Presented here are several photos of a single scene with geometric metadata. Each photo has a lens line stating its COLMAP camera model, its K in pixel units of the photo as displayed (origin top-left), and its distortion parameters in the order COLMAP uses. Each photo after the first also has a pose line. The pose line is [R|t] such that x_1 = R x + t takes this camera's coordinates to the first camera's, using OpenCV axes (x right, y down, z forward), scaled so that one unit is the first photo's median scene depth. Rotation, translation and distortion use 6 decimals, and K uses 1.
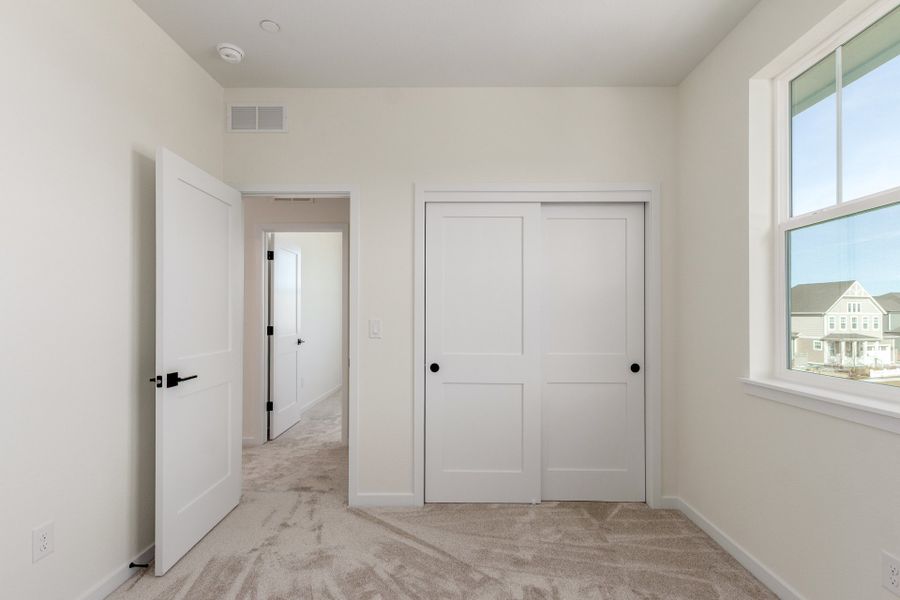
lens RADIAL K [[418.5, 0, 458.8], [0, 418.5, 307.1], [0, 0, 1]] dist [0.002942, -0.000523]
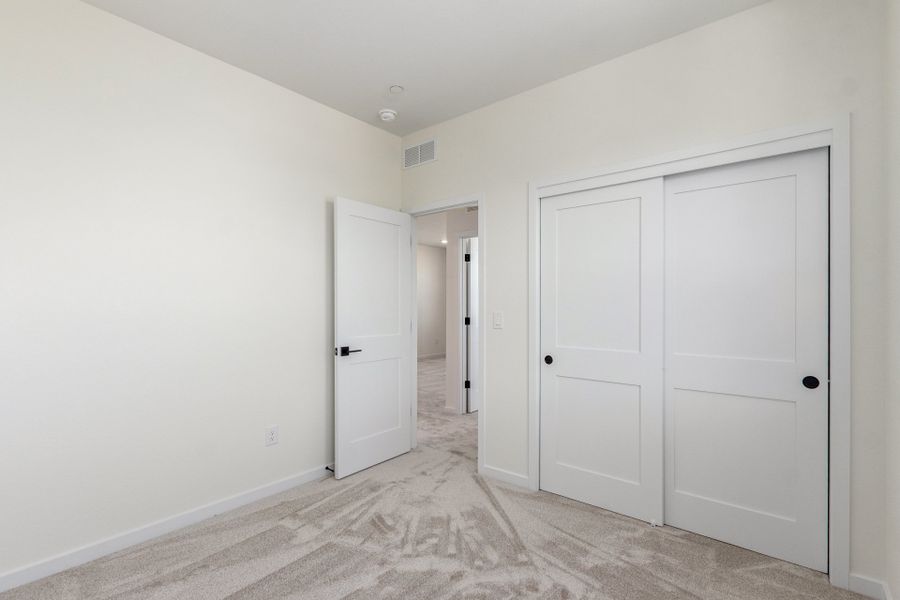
lens RADIAL K [[422.2, 0, 446.4], [0, 422.2, 301.9], [0, 0, 1]] dist [0.000234, -0.000645]
pose [[0.773961, -0.008436, -0.633176, 0.413018], [0.011612, 0.999932, 0.000872, 0.000469], [0.633126, -0.008028, 0.774007, 0.051087]]
